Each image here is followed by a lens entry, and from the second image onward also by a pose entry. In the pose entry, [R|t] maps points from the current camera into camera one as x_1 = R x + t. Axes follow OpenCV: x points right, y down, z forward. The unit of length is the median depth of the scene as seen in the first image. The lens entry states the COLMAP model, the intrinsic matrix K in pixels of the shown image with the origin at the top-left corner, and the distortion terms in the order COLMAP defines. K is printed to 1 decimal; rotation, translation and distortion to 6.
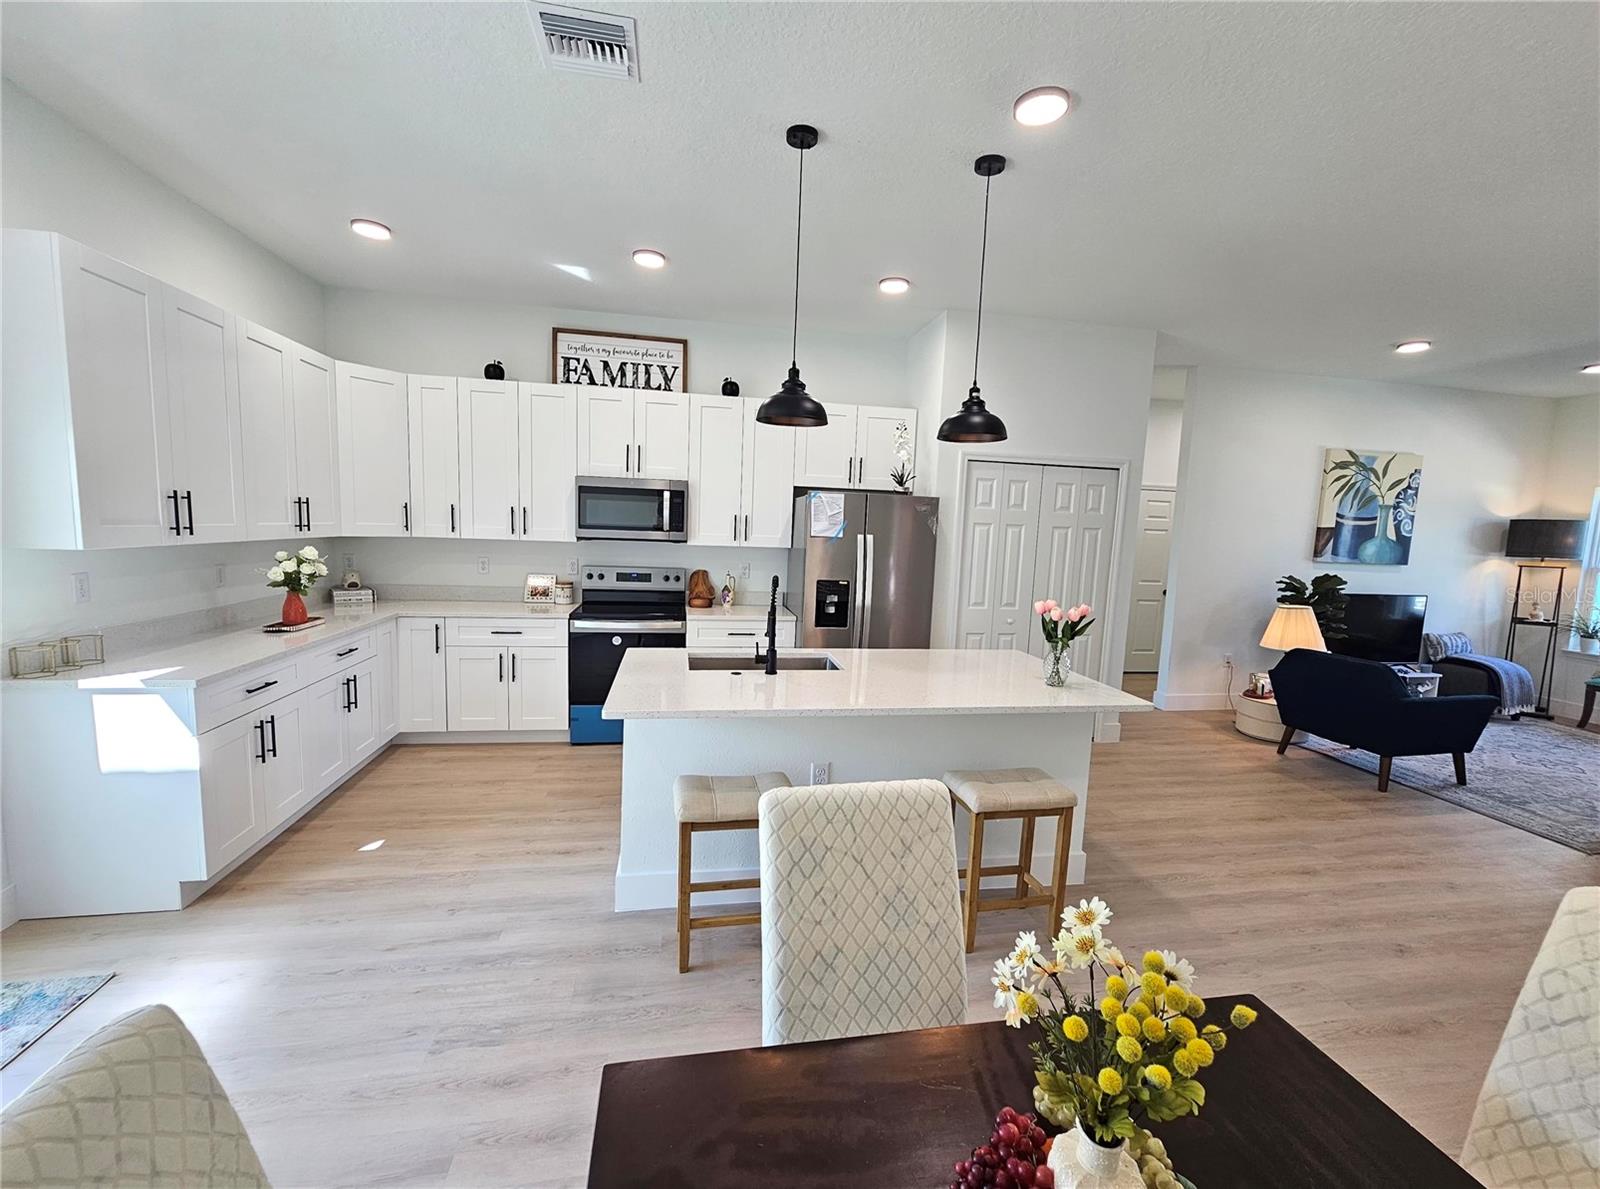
lens RADIAL K [[662.7, 0, 796.2], [0, 662.7, 600.0], [0, 0, 1]] dist [-0.002790, 0.000046]
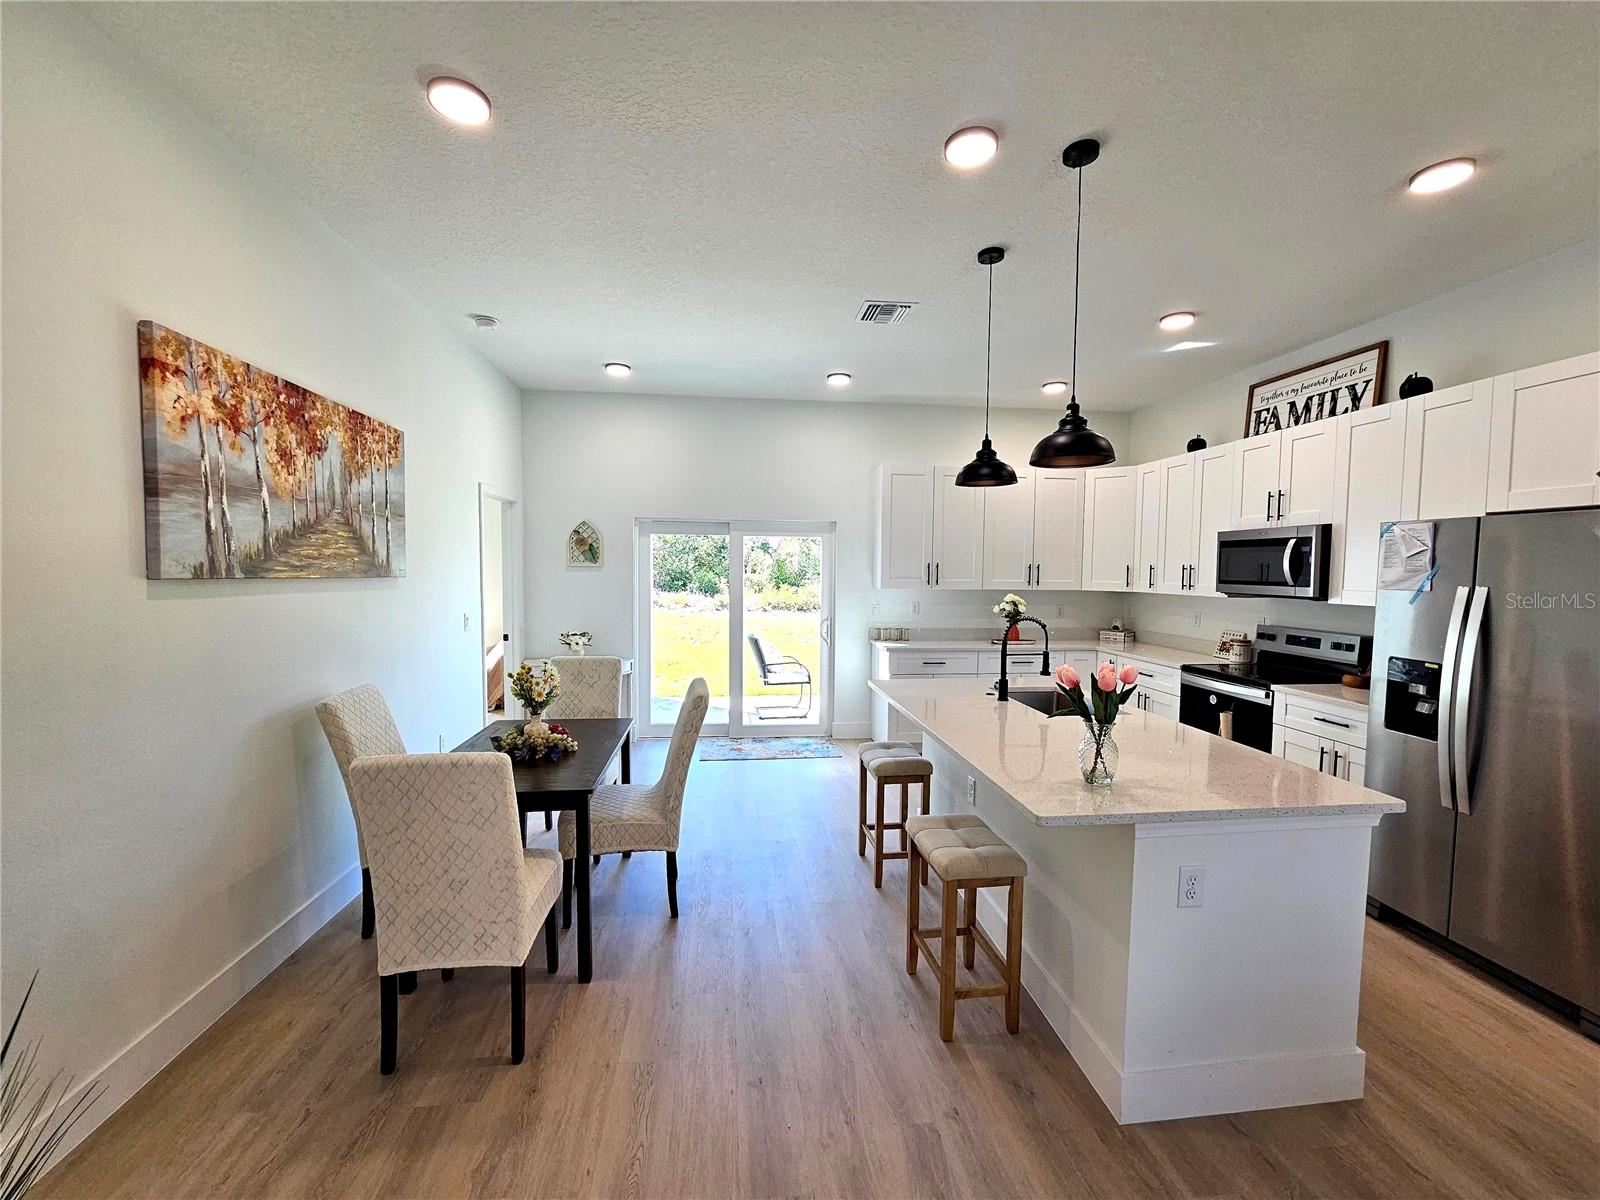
lens RADIAL K [[657.5, 0, 802.1], [0, 657.5, 603.5], [0, 0, 1]] dist [-0.000339, 0.000427]
pose [[-0.055671, 0.016465, -0.998313, 0.650415], [-0.126940, 0.991634, 0.023433, -0.021221], [0.990347, 0.128031, -0.053116, 0.412248]]
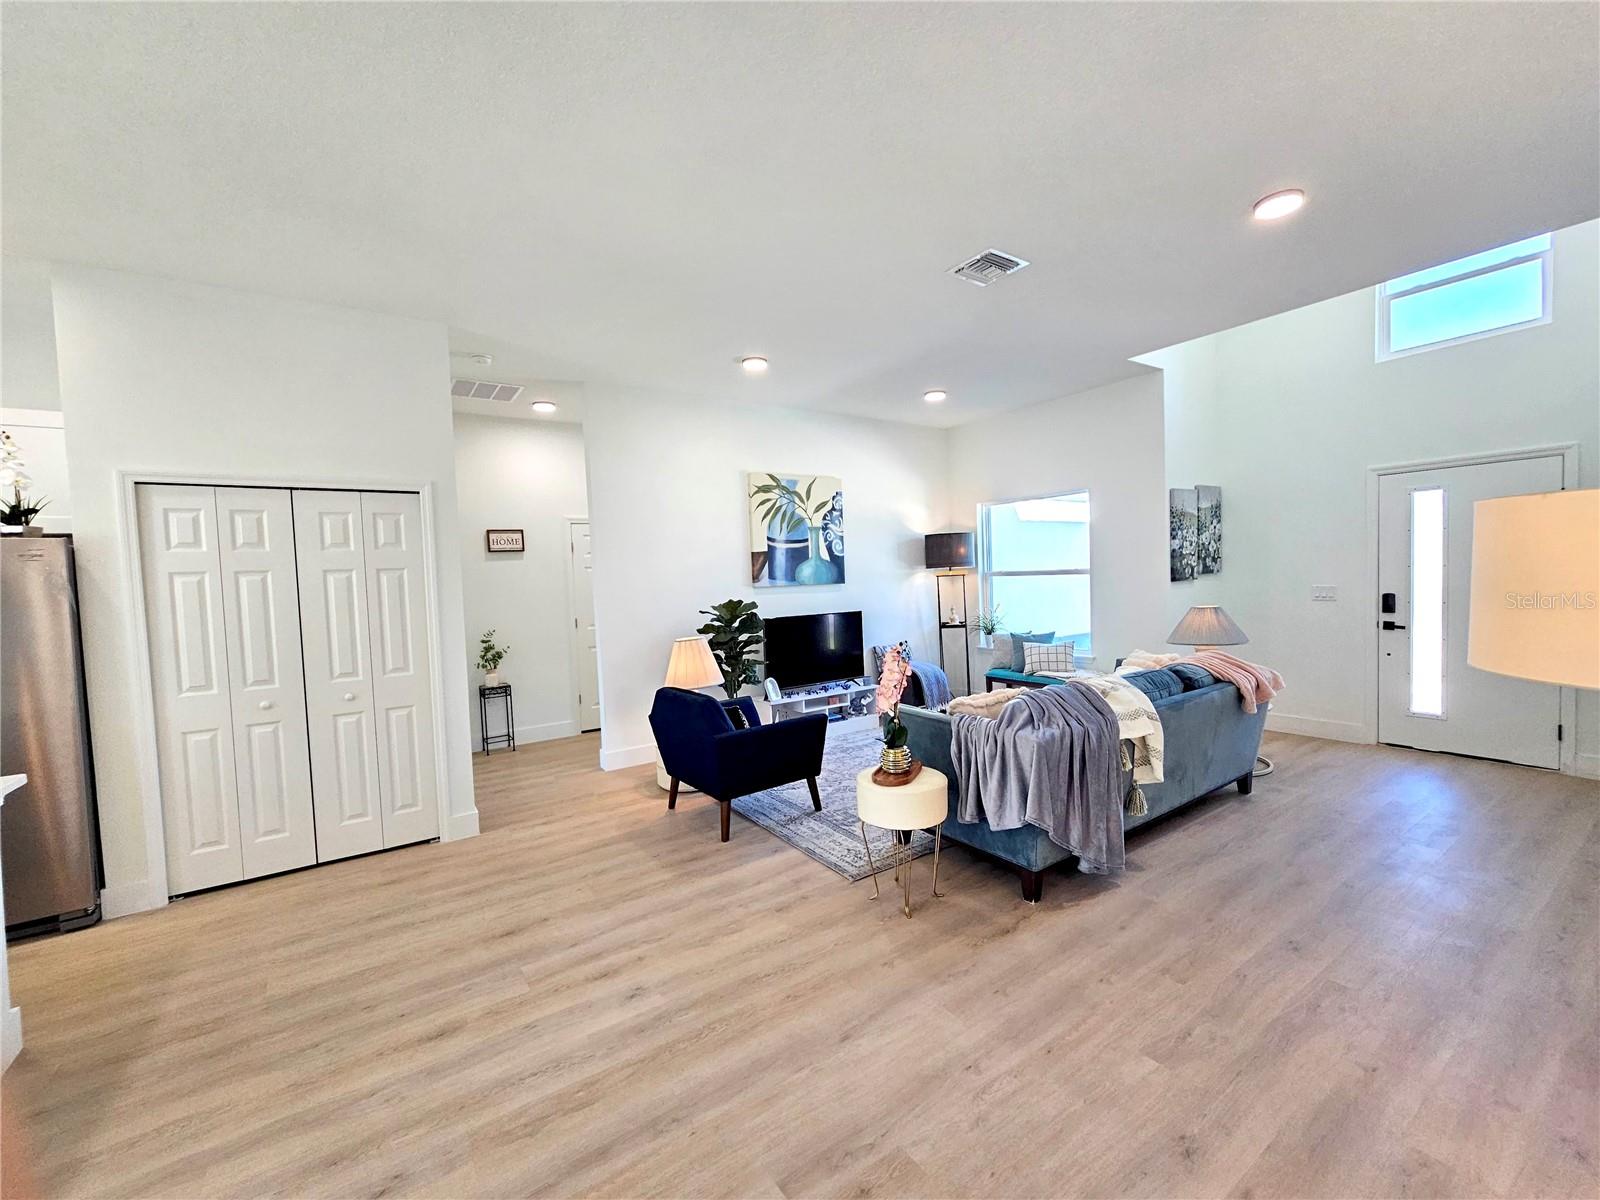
lens RADIAL K [[657.5, 0, 802.1], [0, 657.5, 603.5], [0, 0, 1]] dist [-0.000339, 0.000427]
pose [[0.910718, -0.089332, 0.403253, 0.569663], [0.118209, 0.991864, -0.047240, 0.024857], [-0.395752, 0.090690, 0.913868, 0.111447]]
